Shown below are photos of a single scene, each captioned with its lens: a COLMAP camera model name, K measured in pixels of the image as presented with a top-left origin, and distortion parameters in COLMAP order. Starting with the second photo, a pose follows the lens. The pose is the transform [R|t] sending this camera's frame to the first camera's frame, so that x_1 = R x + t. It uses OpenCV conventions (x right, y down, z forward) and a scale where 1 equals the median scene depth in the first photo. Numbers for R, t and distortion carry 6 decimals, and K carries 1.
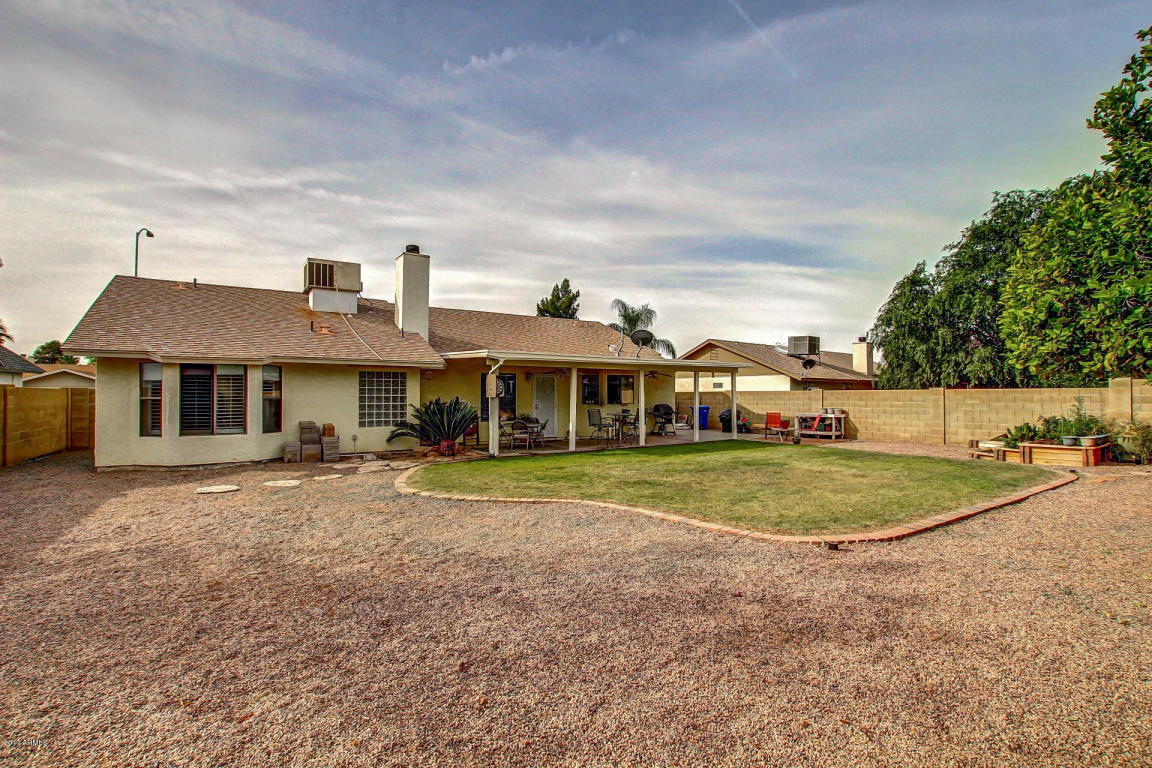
lens RADIAL K [[538.0, 0, 580.1], [0, 538.0, 389.7], [0, 0, 1]] dist [-0.033433, 0.004505]
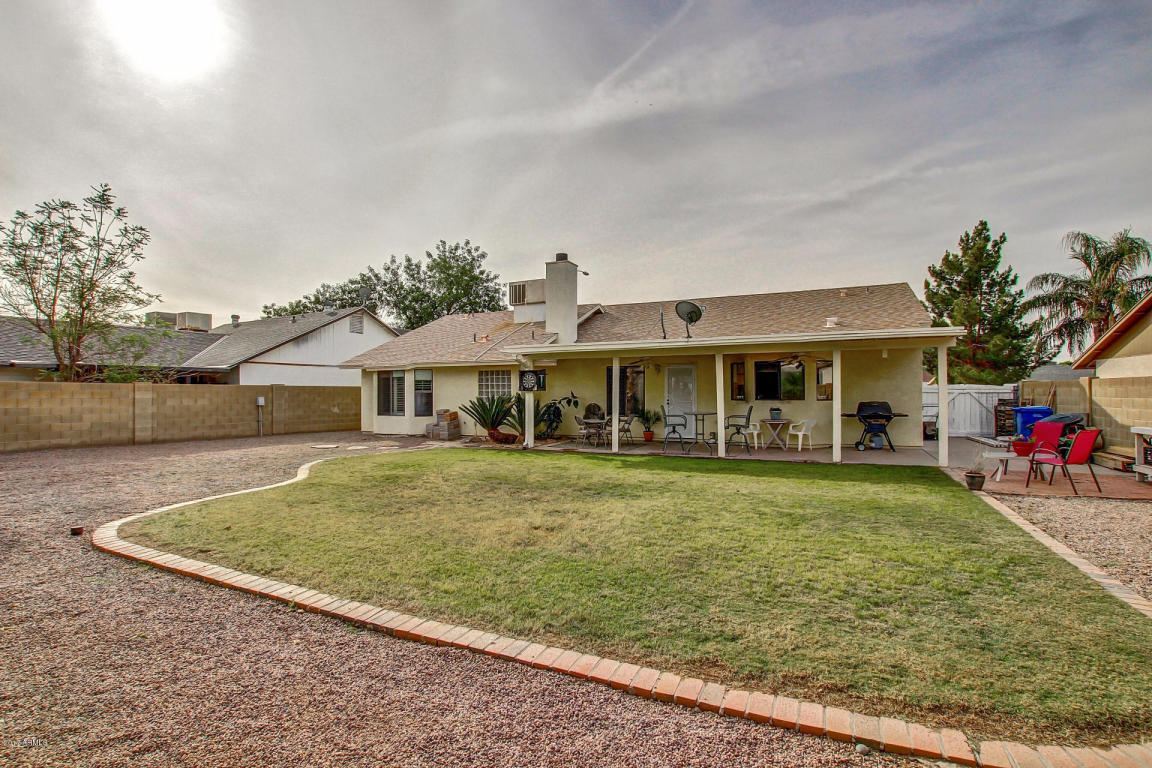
lens RADIAL K [[538.0, 0, 583.7], [0, 538.0, 383.5], [0, 0, 1]] dist [-0.033433, 0.004505]
pose [[0.515551, -0.014312, -0.856740, 0.777830], [0.012535, 0.999879, -0.009160, 0.009887], [0.856767, -0.006017, 0.515668, 0.555771]]
